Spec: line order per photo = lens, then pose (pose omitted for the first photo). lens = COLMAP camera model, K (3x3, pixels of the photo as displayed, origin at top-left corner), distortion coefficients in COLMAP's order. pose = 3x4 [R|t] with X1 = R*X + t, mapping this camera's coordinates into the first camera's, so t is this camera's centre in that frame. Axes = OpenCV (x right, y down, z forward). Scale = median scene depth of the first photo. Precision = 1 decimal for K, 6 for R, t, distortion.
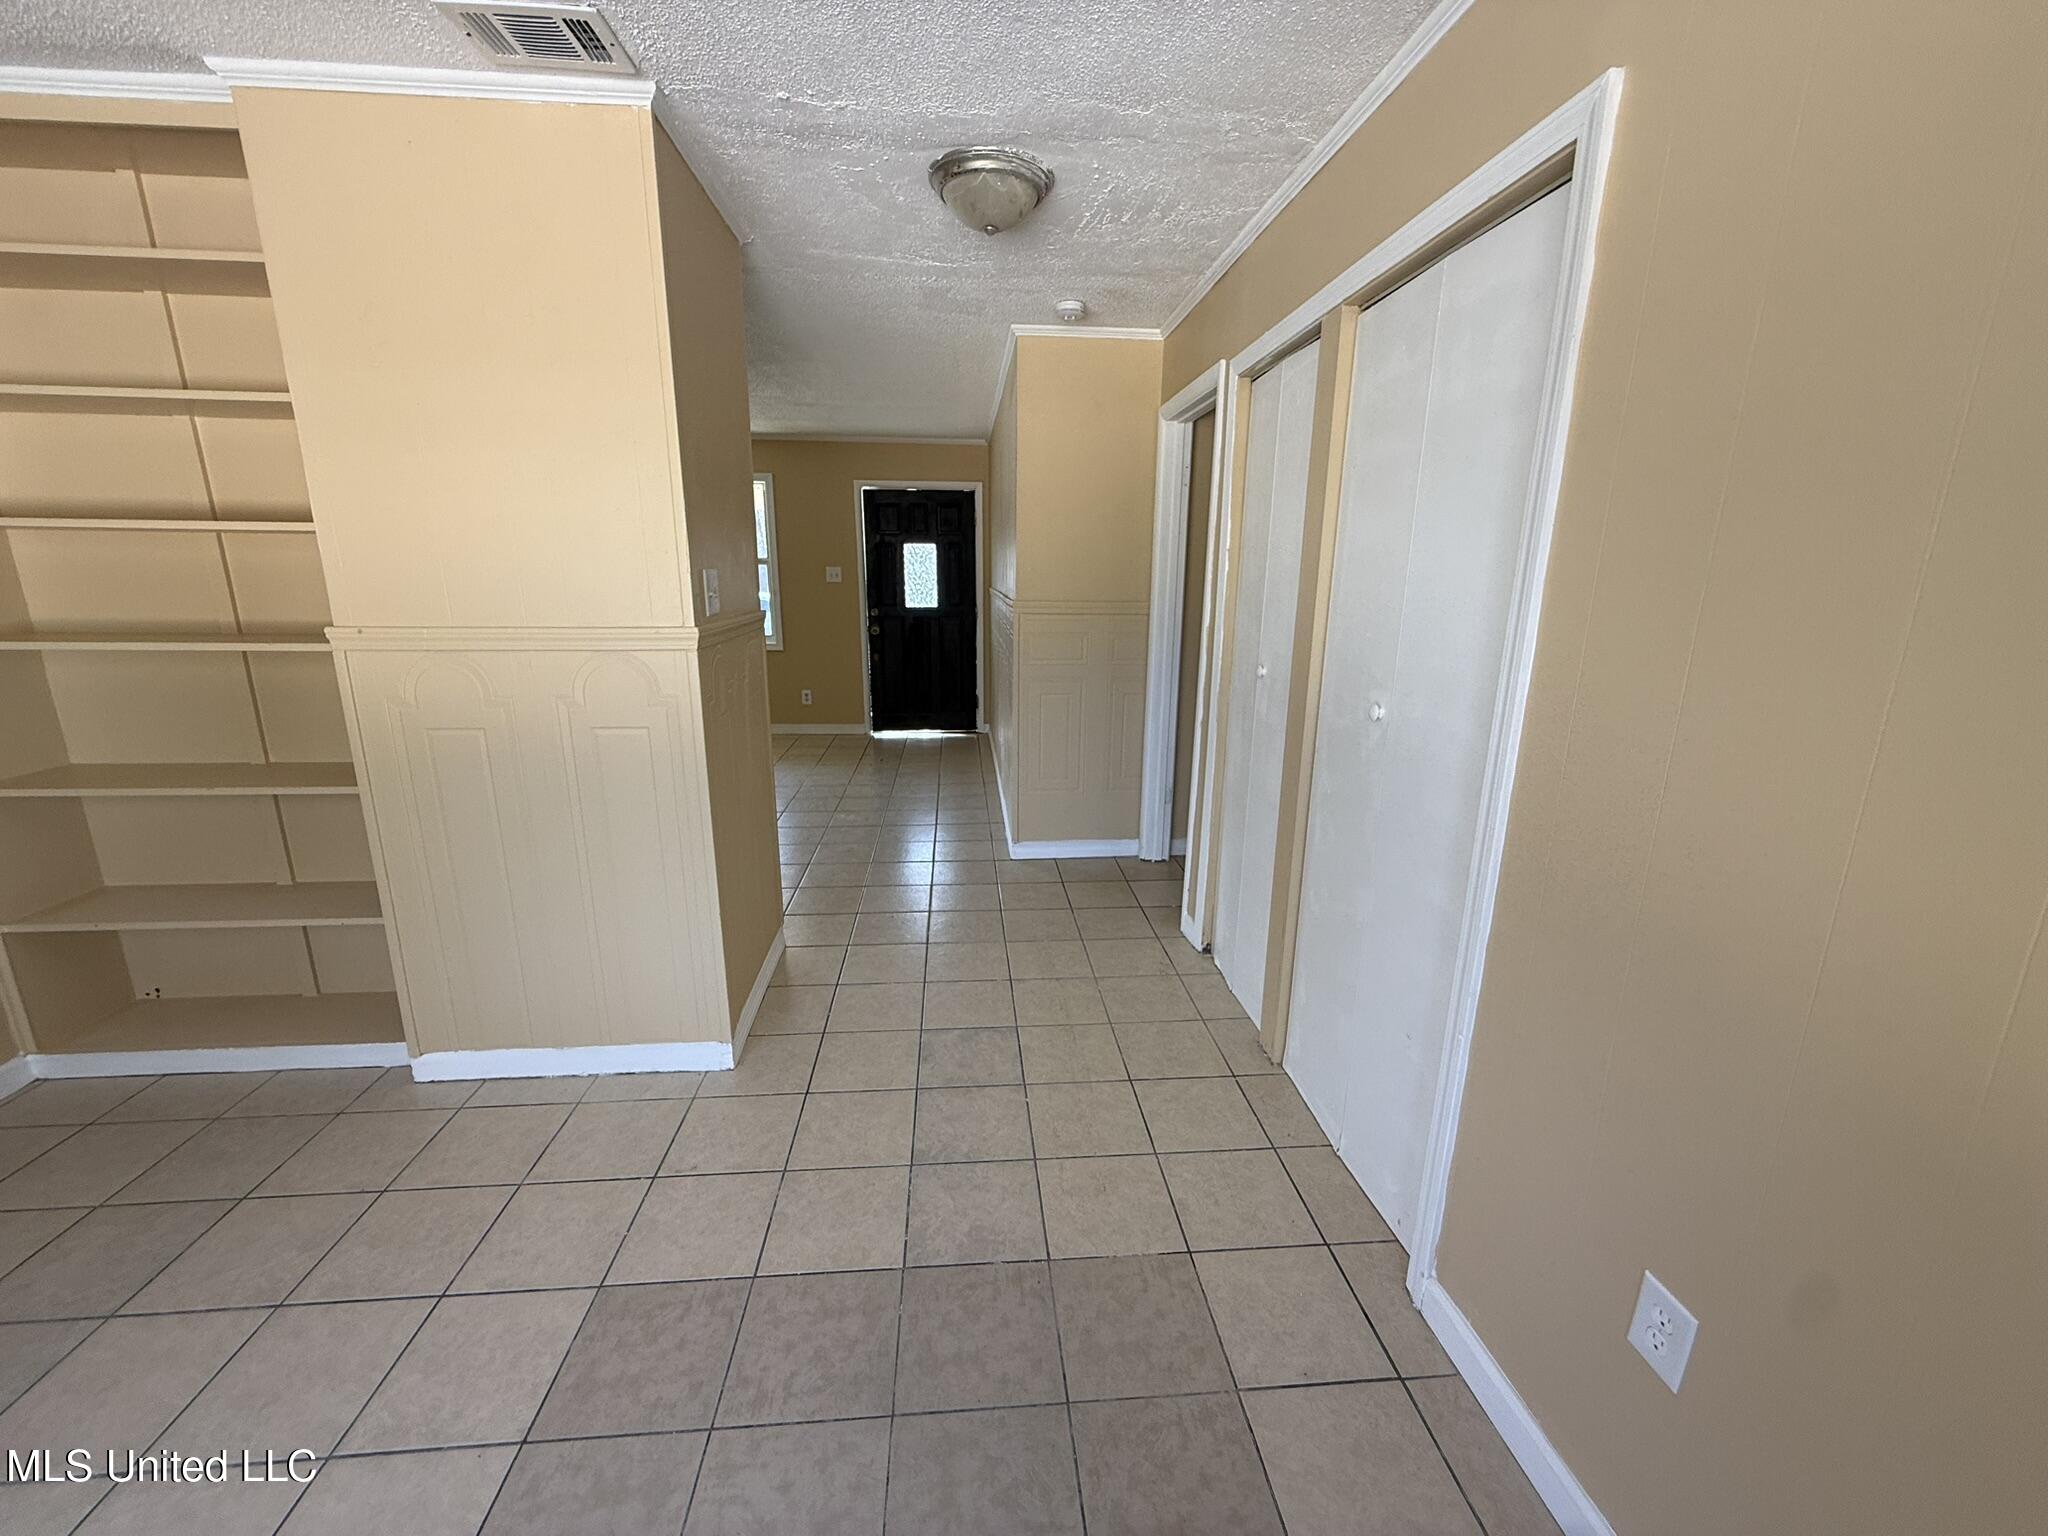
lens RADIAL K [[815.0, 0, 1022.2], [0, 815.0, 770.6], [0, 0, 1]] dist [0.000011, 0.000262]
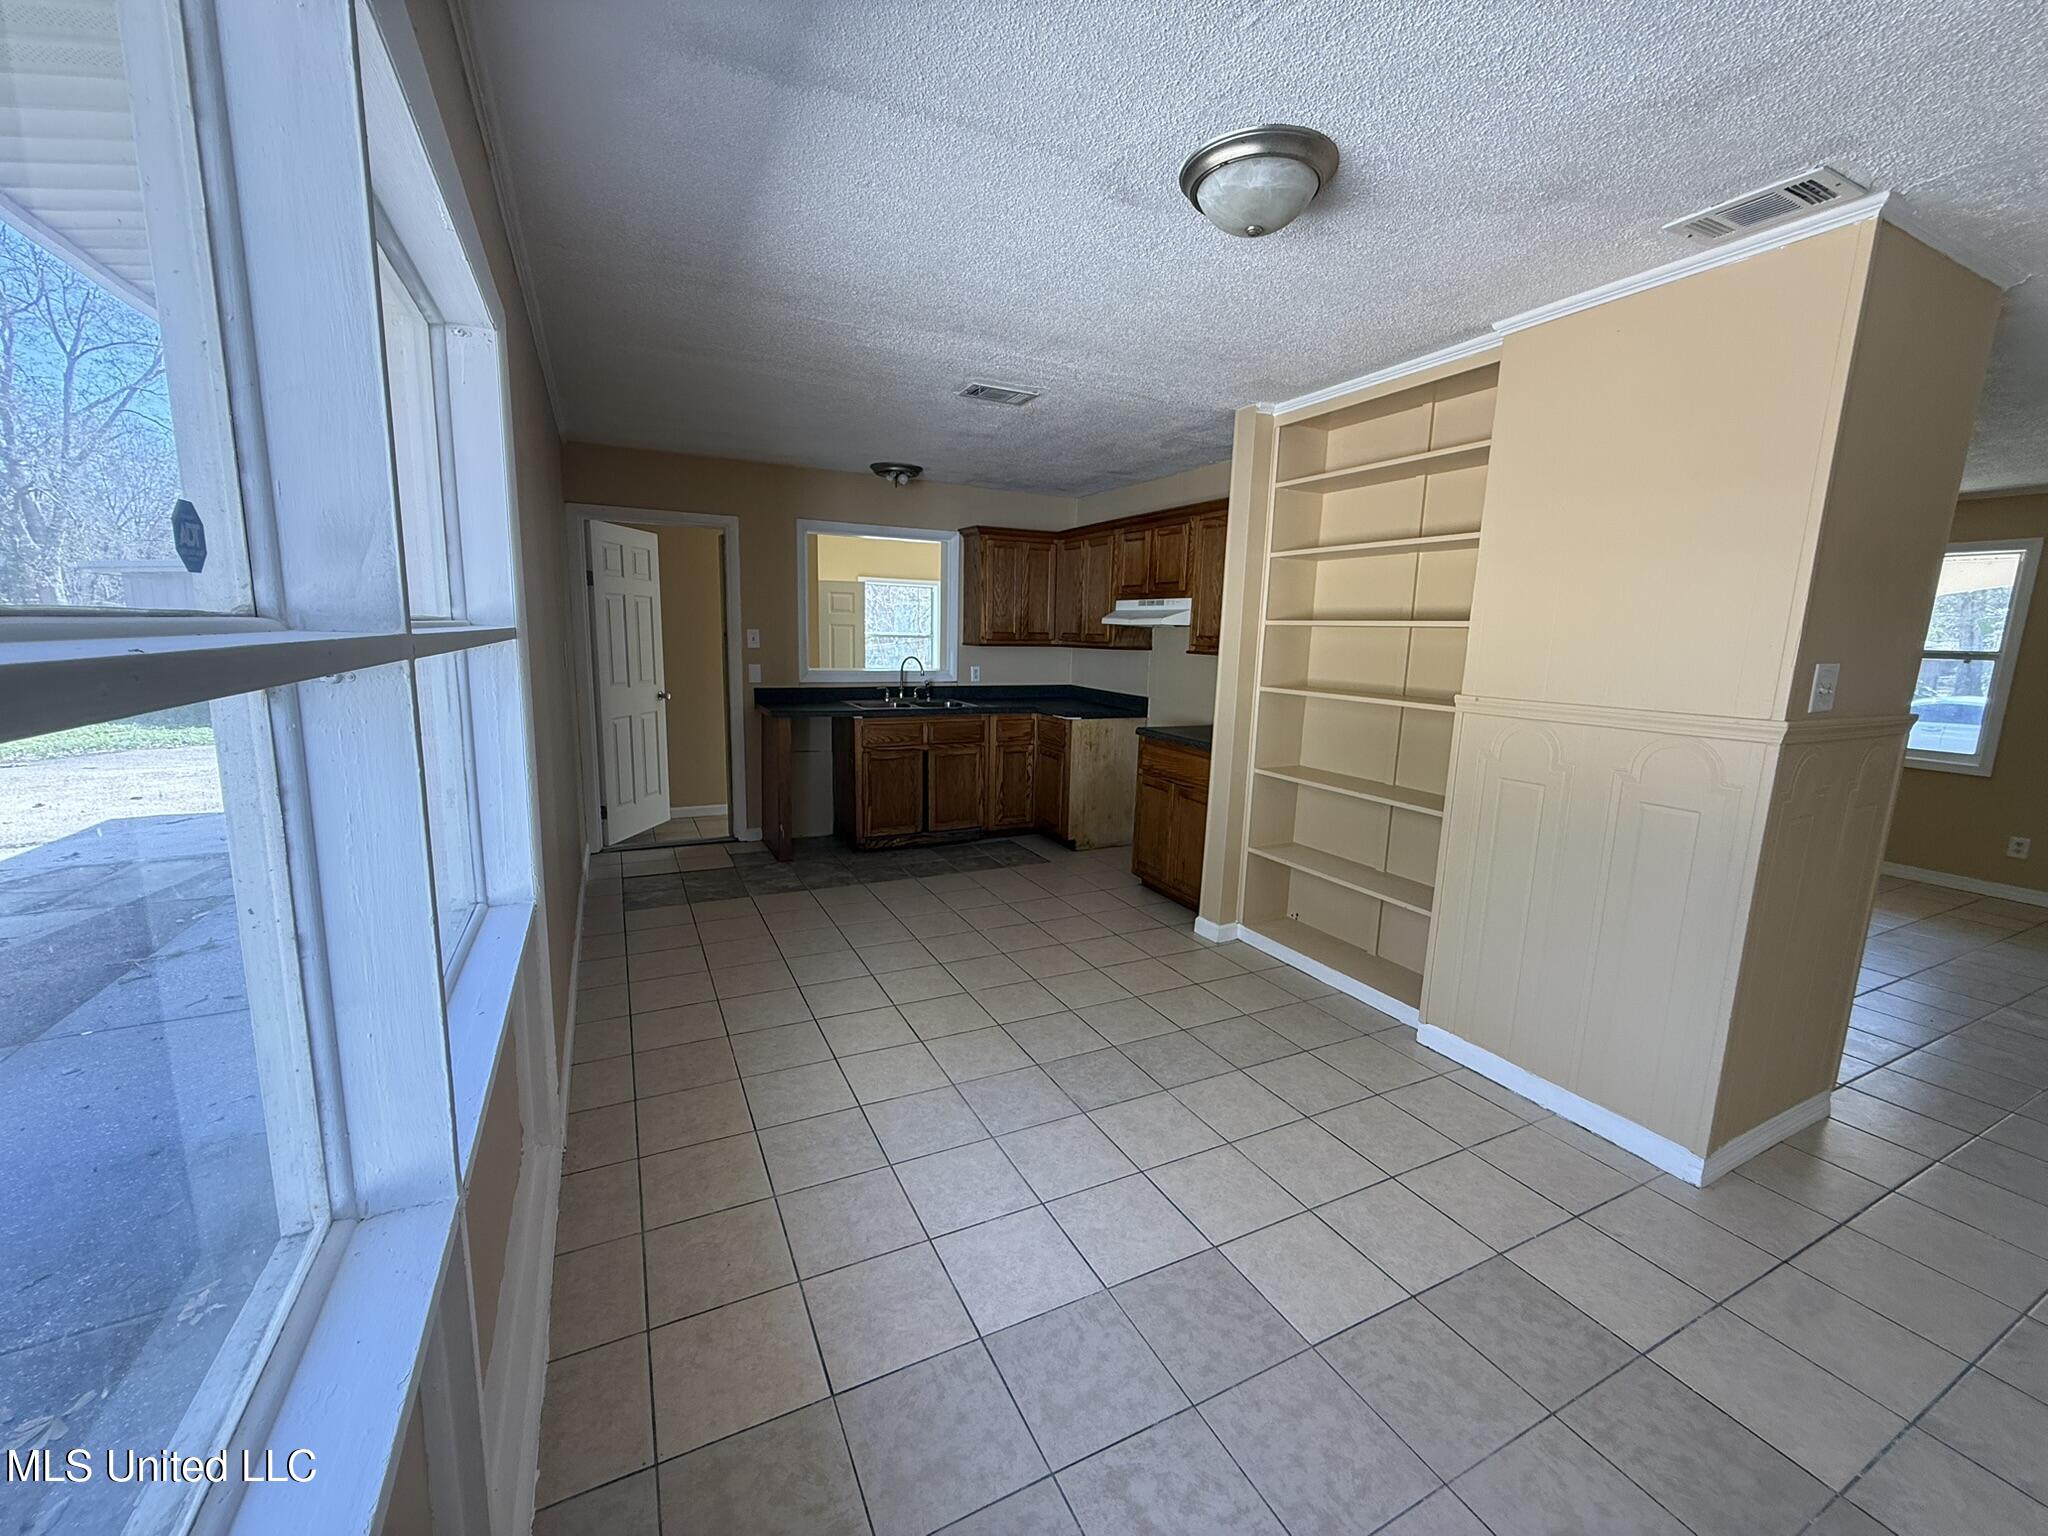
lens RADIAL K [[815.0, 0, 1023.0], [0, 815.0, 771.0], [0, 0, 1]] dist [0.000011, 0.000262]
pose [[0.374766, 0.155164, -0.914043, 0.152530], [-0.247164, 0.966936, 0.062804, 0.042577], [0.893566, 0.202382, 0.400726, -0.181712]]
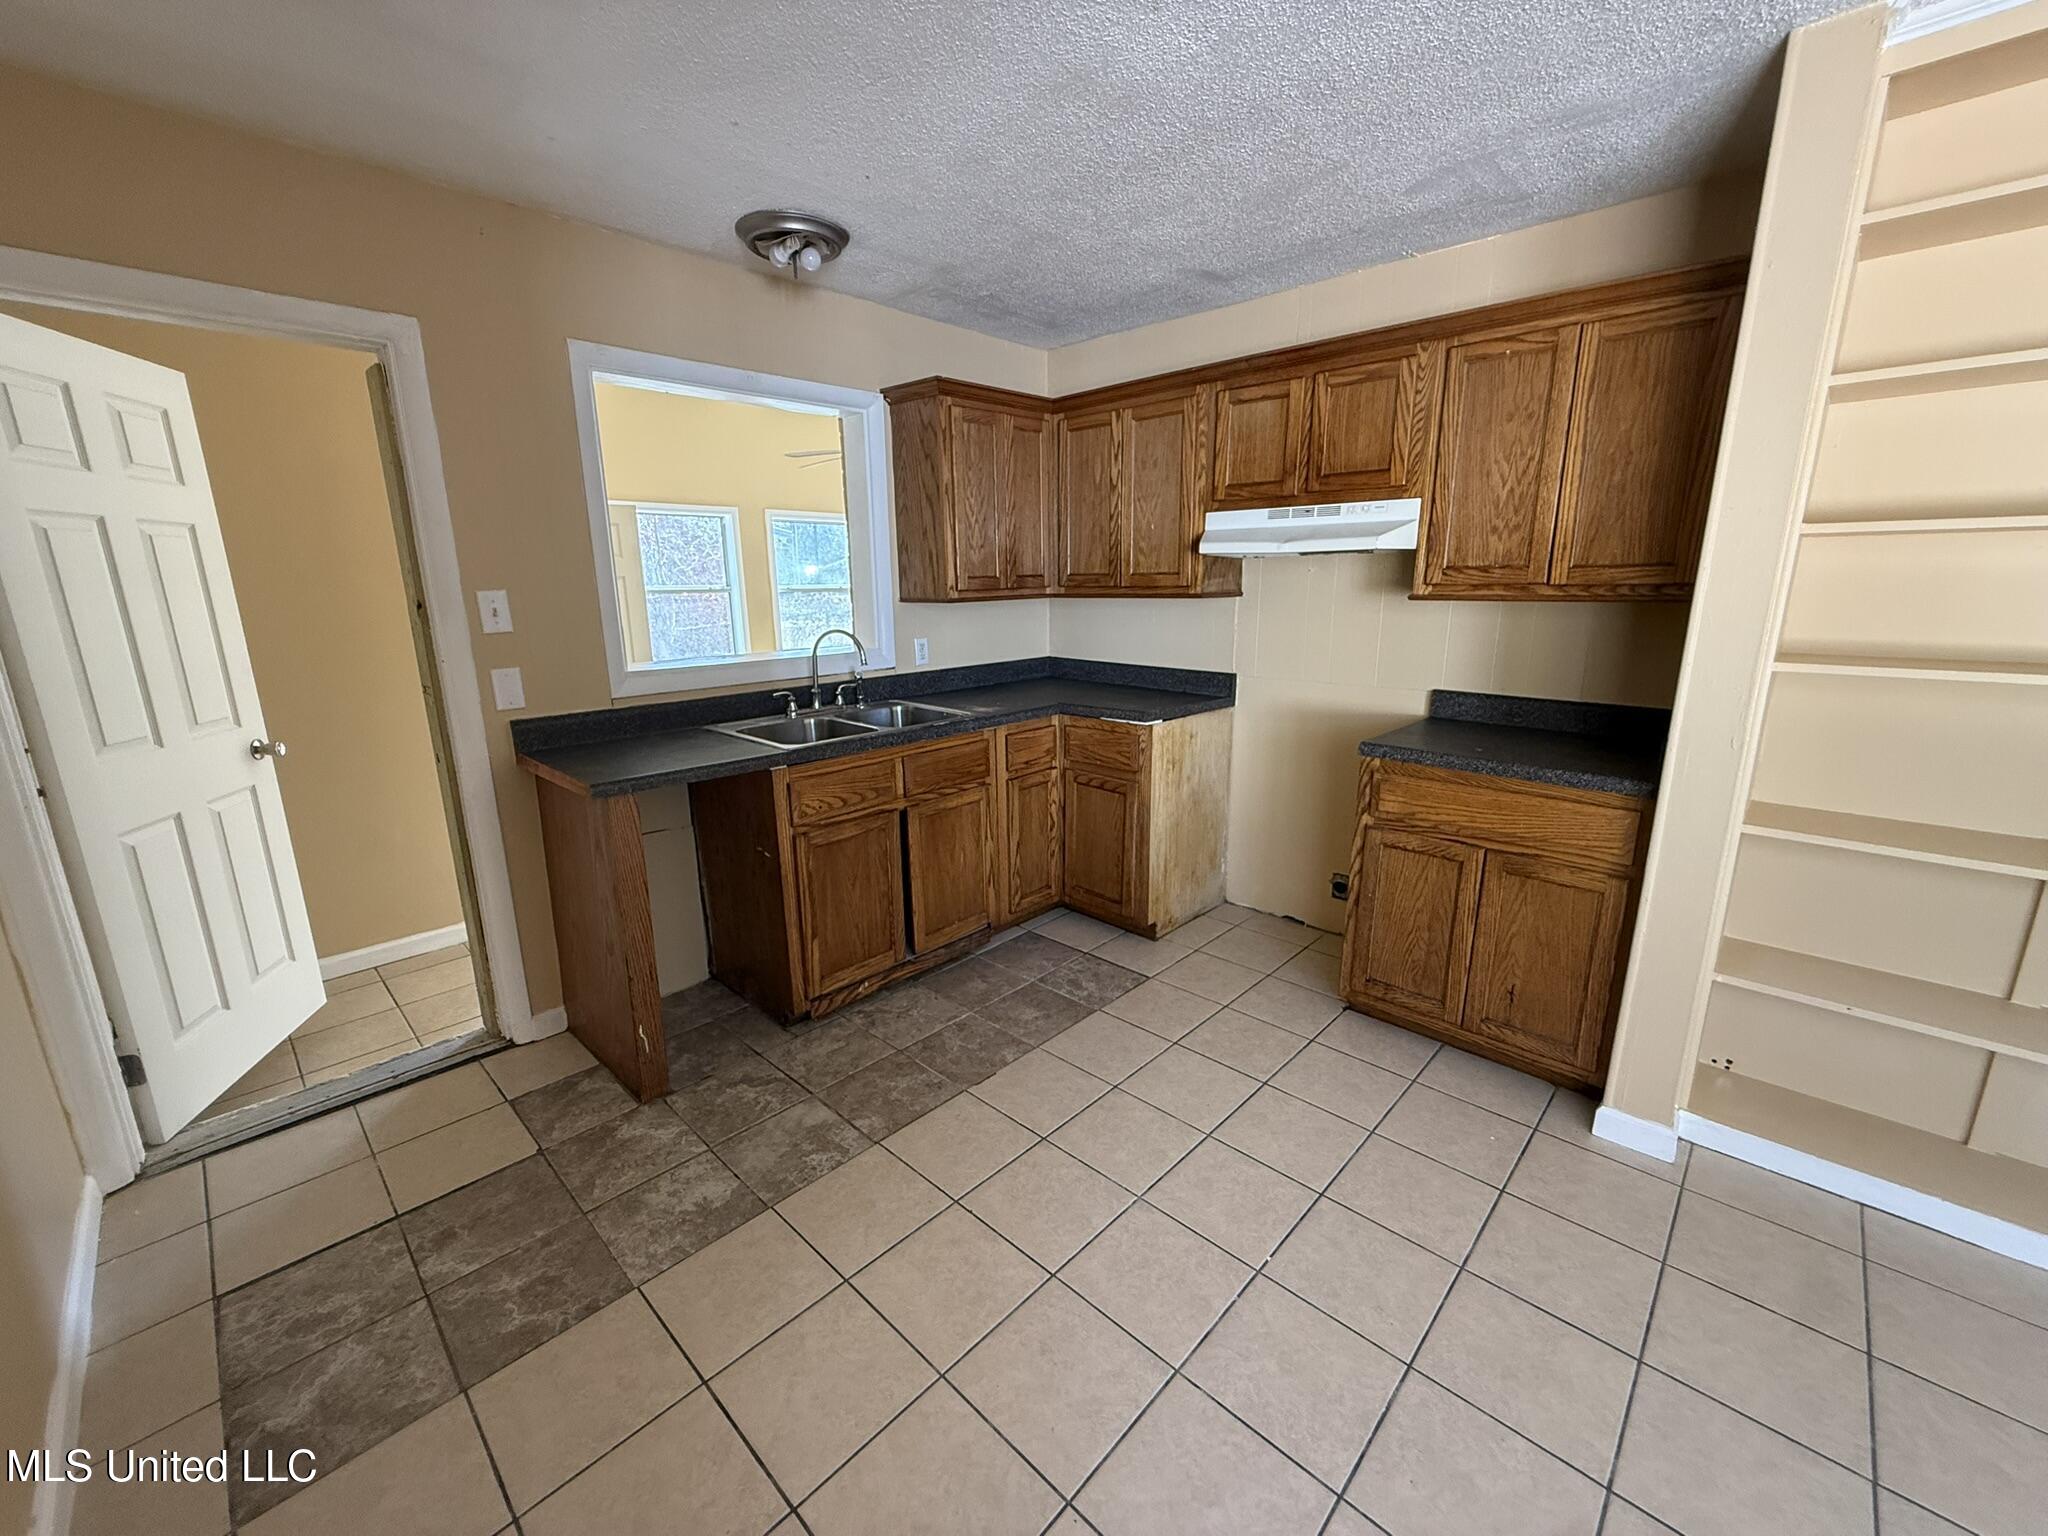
lens RADIAL K [[815.0, 0, 1020.4], [0, 815.0, 768.4], [0, 0, 1]] dist [0.000011, 0.000262]
pose [[0.662232, 0.154046, -0.733293, -1.172088], [-0.163785, 0.984733, 0.058953, 0.039159], [0.731180, 0.081062, 0.677352, -0.213260]]
